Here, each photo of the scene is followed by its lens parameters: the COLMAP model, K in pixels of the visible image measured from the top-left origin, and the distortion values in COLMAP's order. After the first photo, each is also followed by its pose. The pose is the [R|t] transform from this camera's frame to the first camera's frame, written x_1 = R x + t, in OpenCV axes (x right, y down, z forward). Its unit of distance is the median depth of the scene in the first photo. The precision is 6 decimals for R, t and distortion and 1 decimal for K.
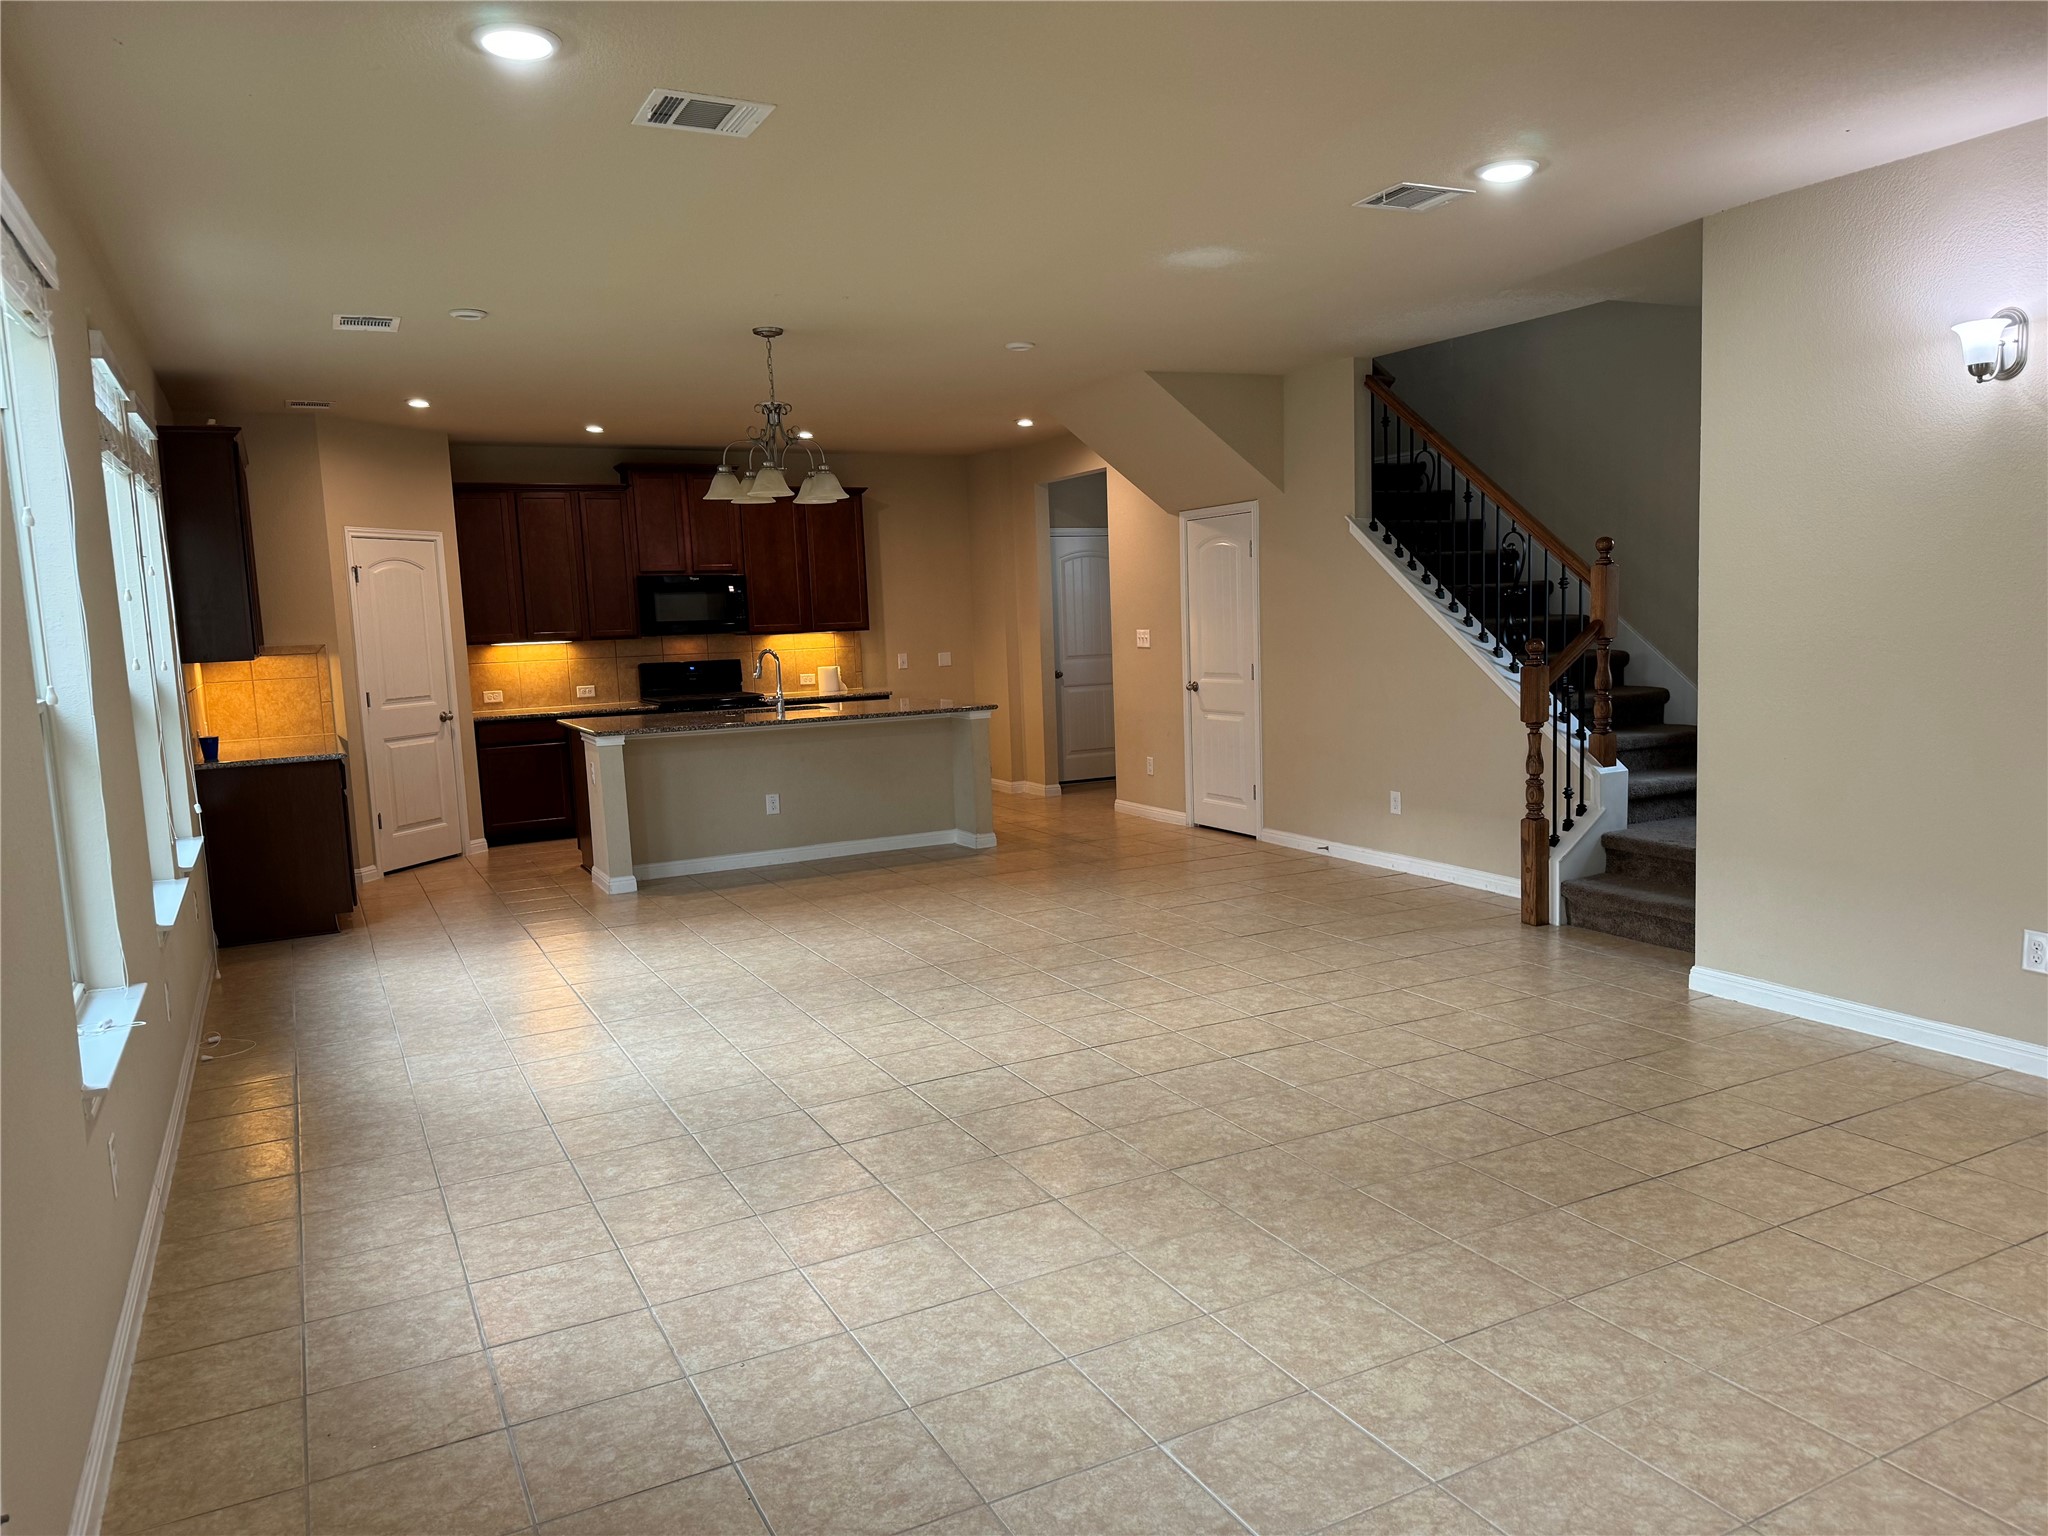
lens RADIAL K [[1435.8, 0, 1037.5], [0, 1435.8, 764.0], [0, 0, 1]] dist [0.062773, -0.075723]
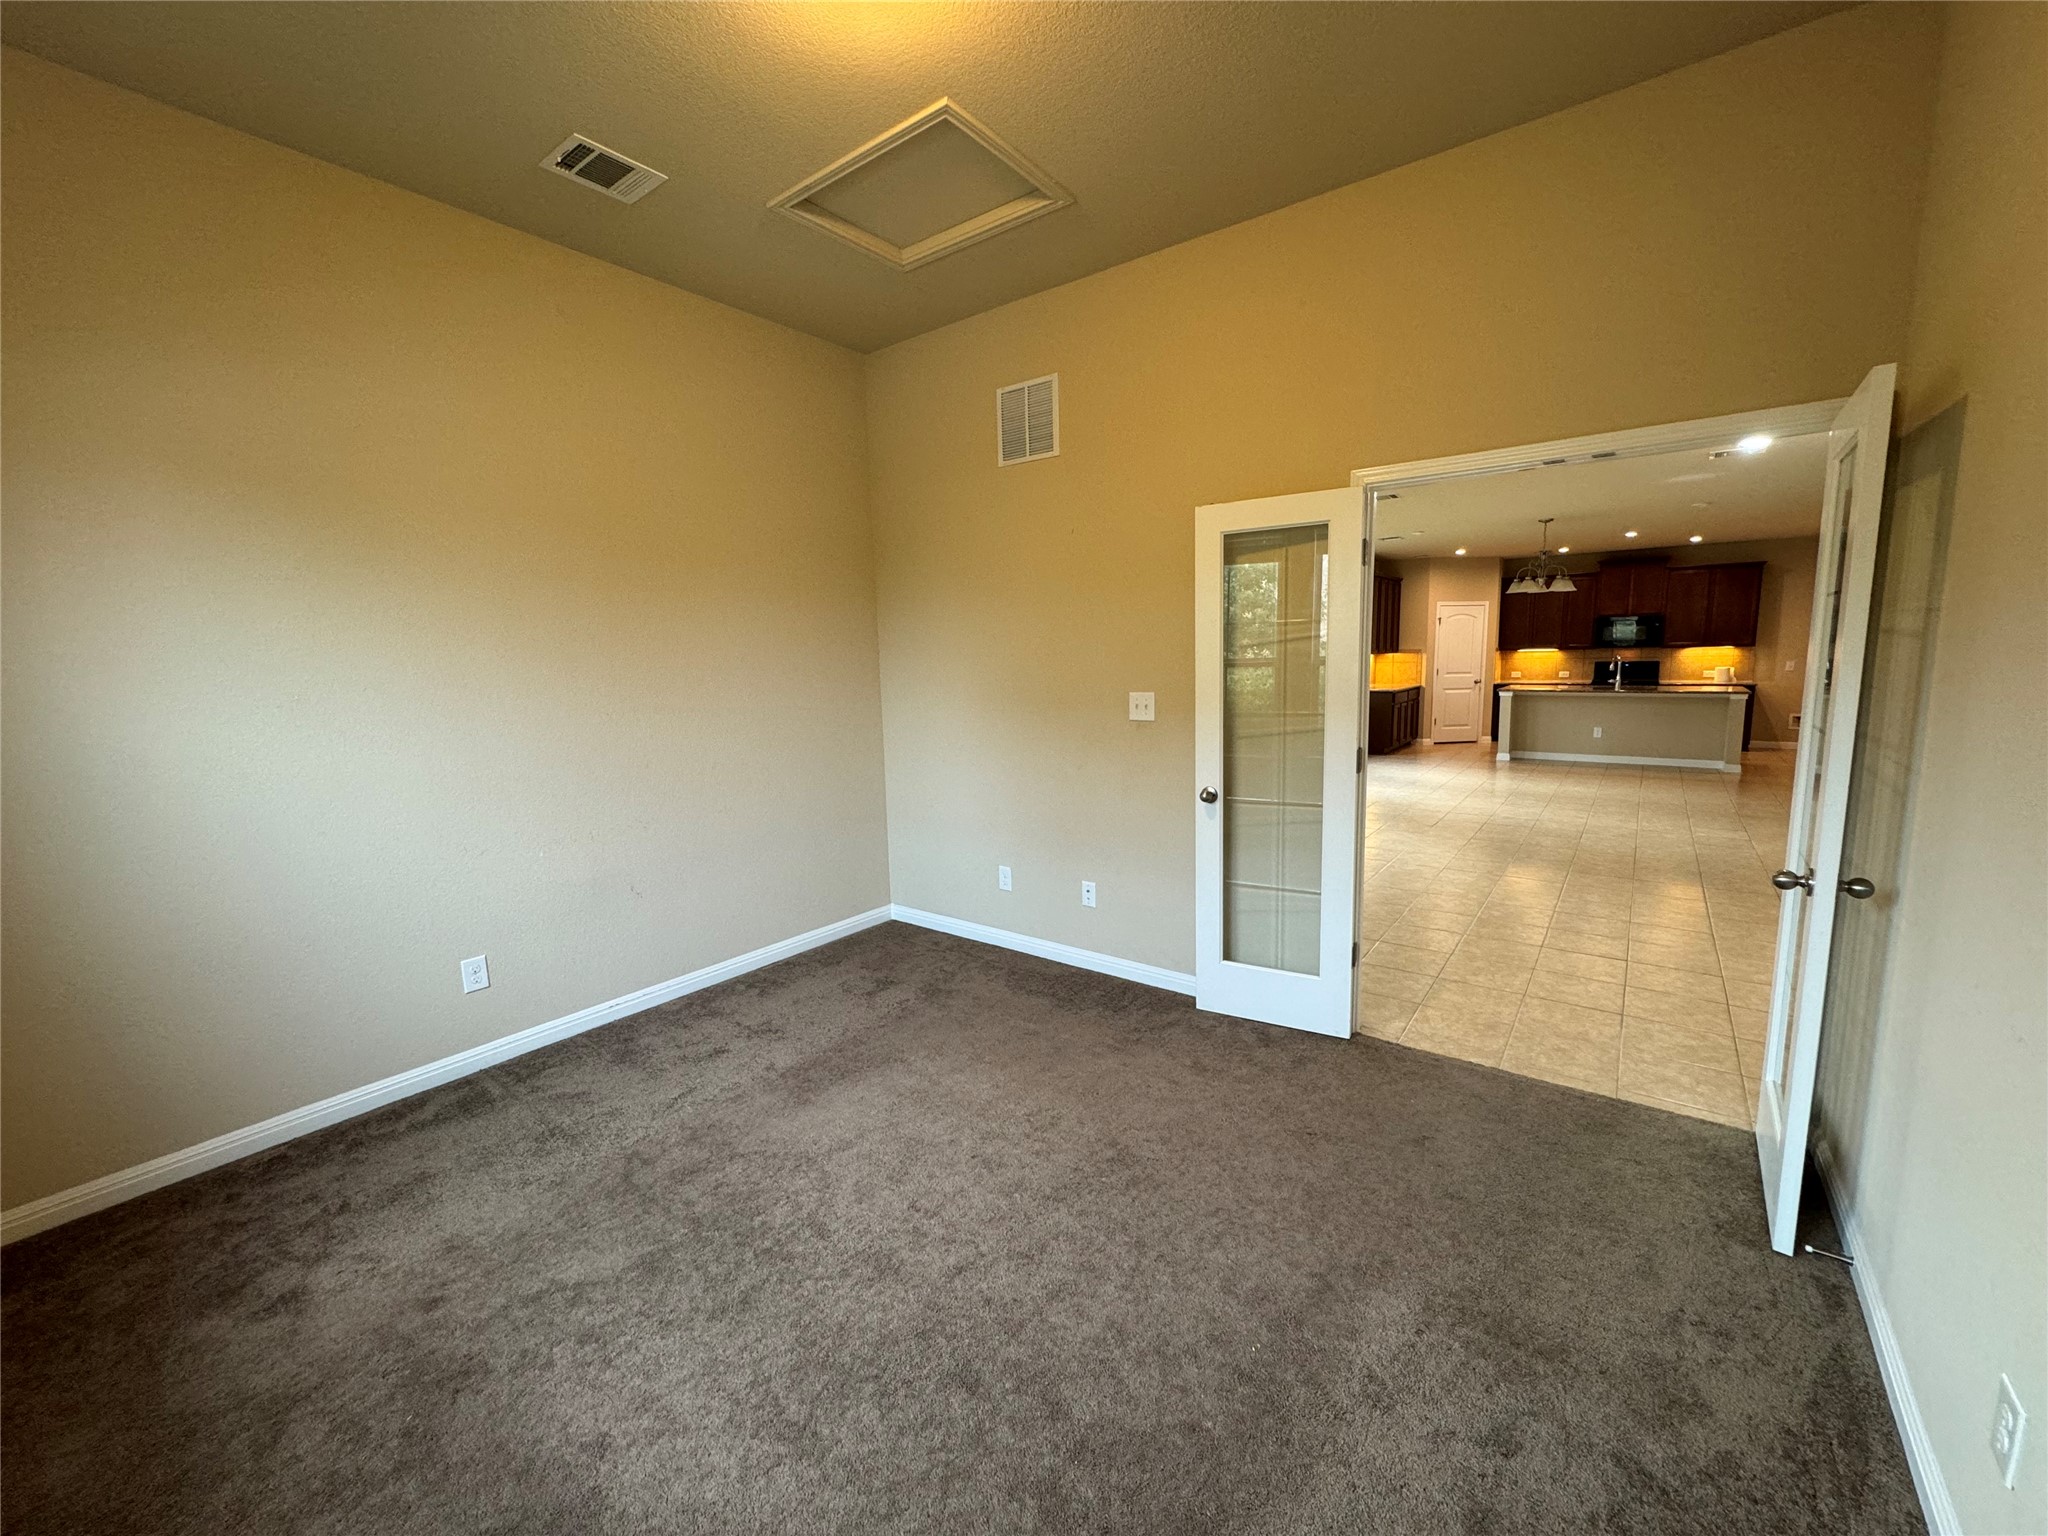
lens RADIAL K [[820.5, 0, 1025.8], [0, 820.5, 775.3], [0, 0, 1]] dist [-0.004087, 0.002876]
pose [[0.432537, 0.160971, -0.887131, 0.461472], [-0.091662, 0.986686, 0.134344, 0.005602], [0.896945, 0.023207, 0.441533, -0.219503]]
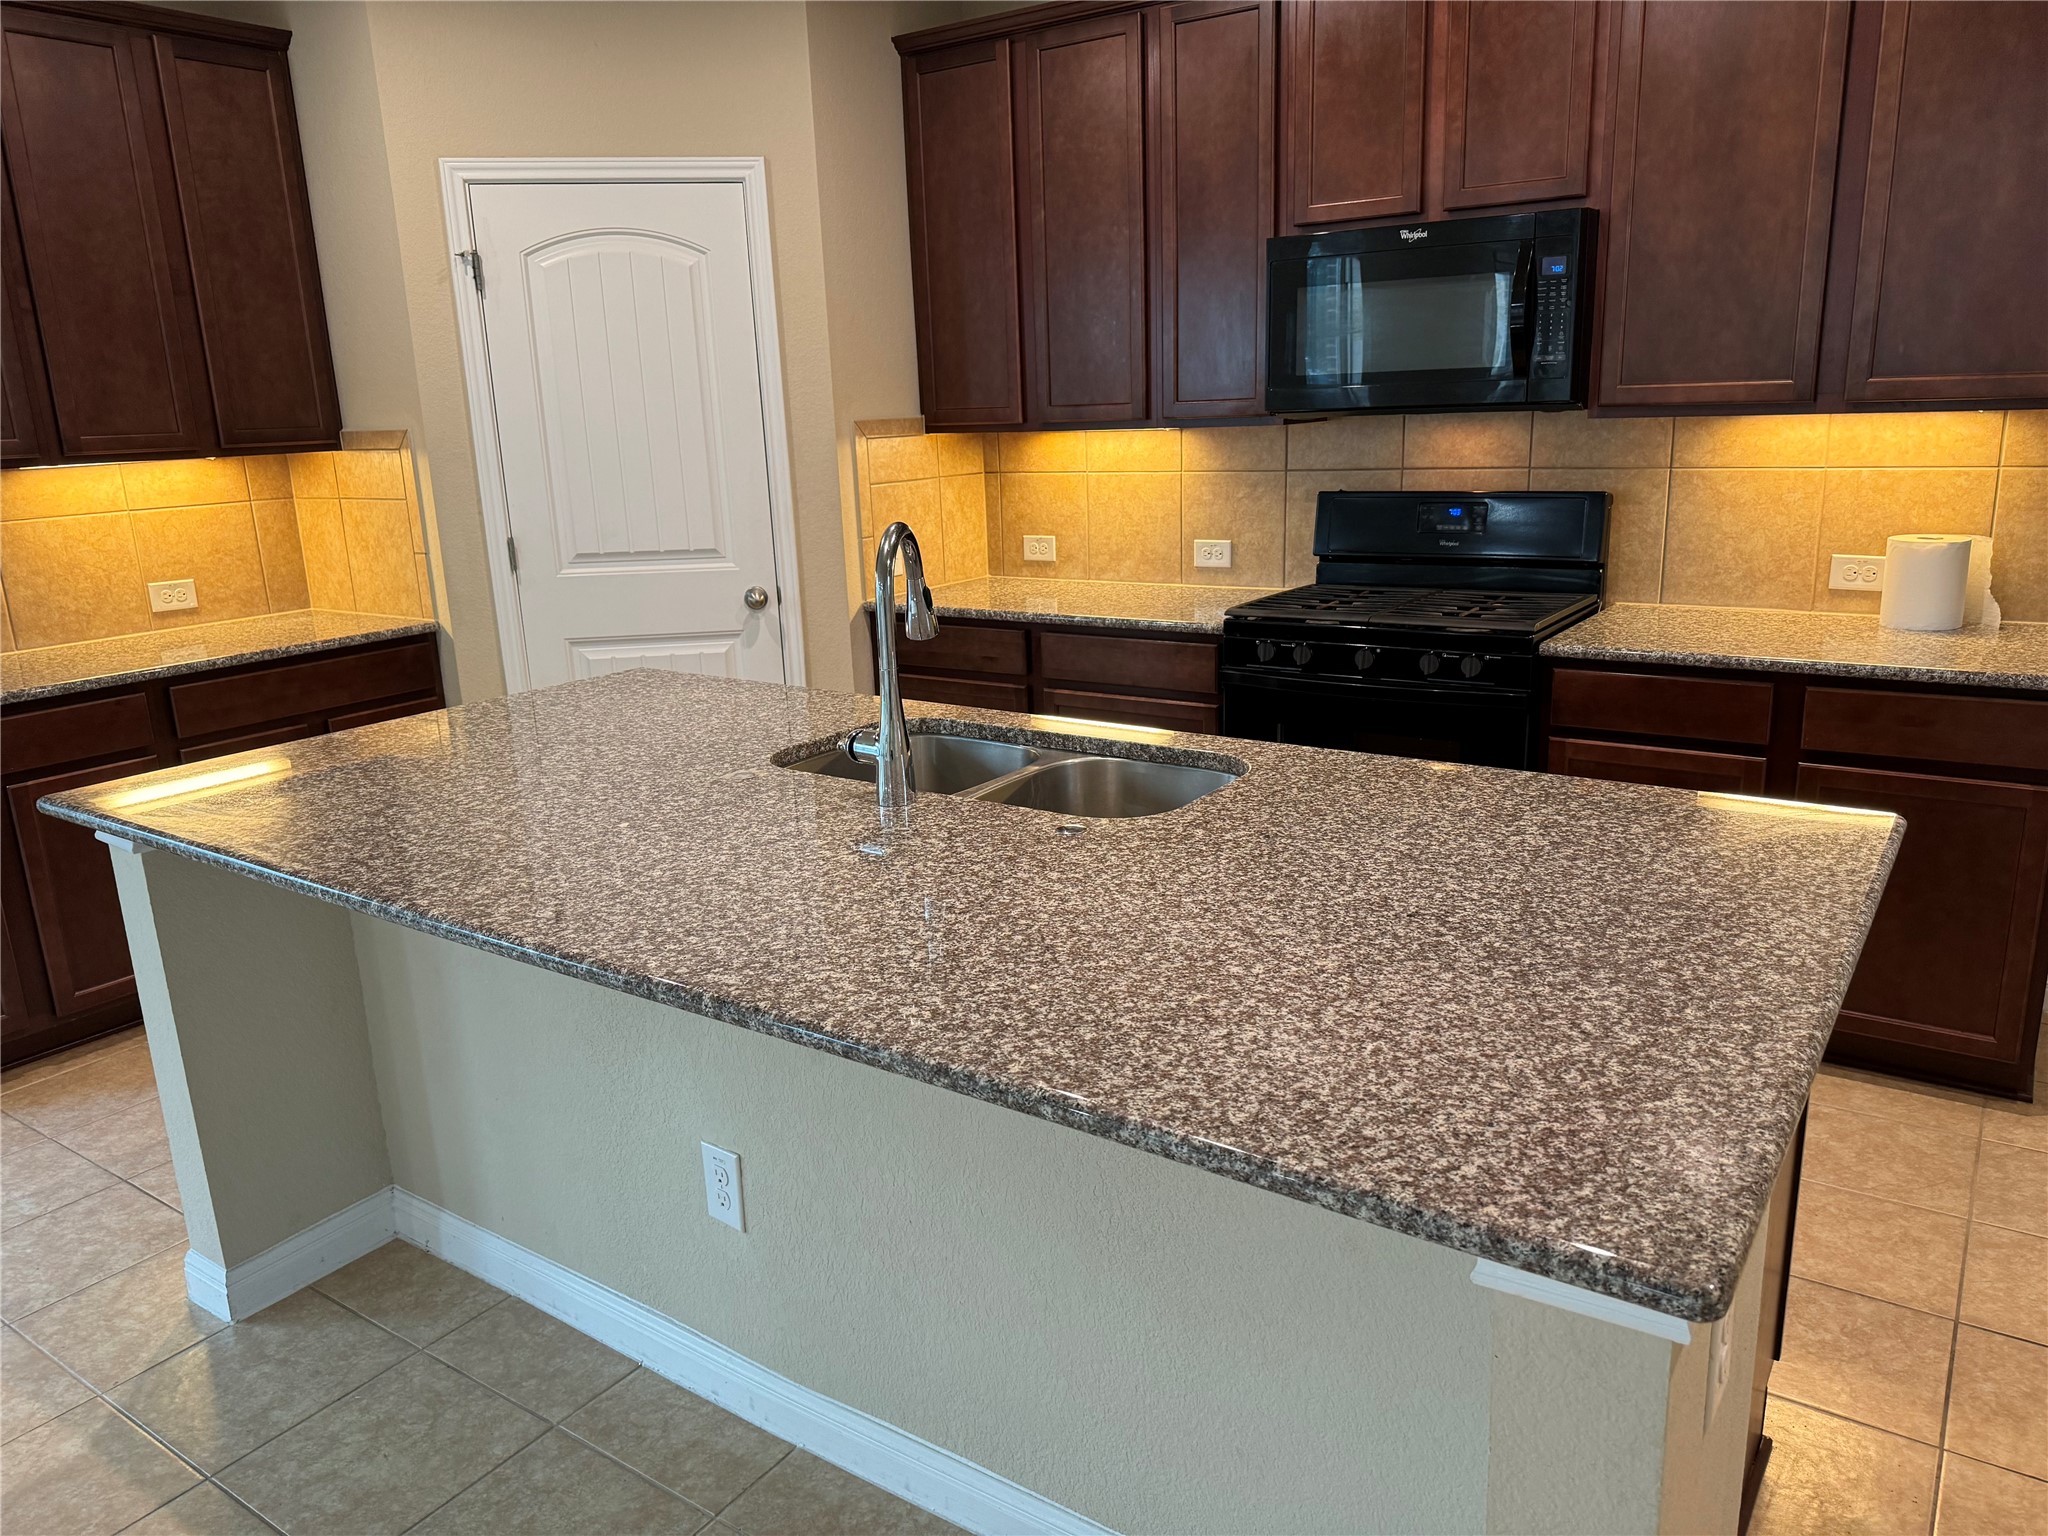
lens RADIAL K [[1435.8, 0, 1029.4], [0, 1435.8, 776.9], [0, 0, 1]] dist [0.062773, -0.075723]
pose [[0.473542, 0.241162, -0.847112, 0.024684], [-0.080447, 0.969607, 0.231065, -0.088289], [0.877090, -0.041271, 0.478550, 0.849720]]
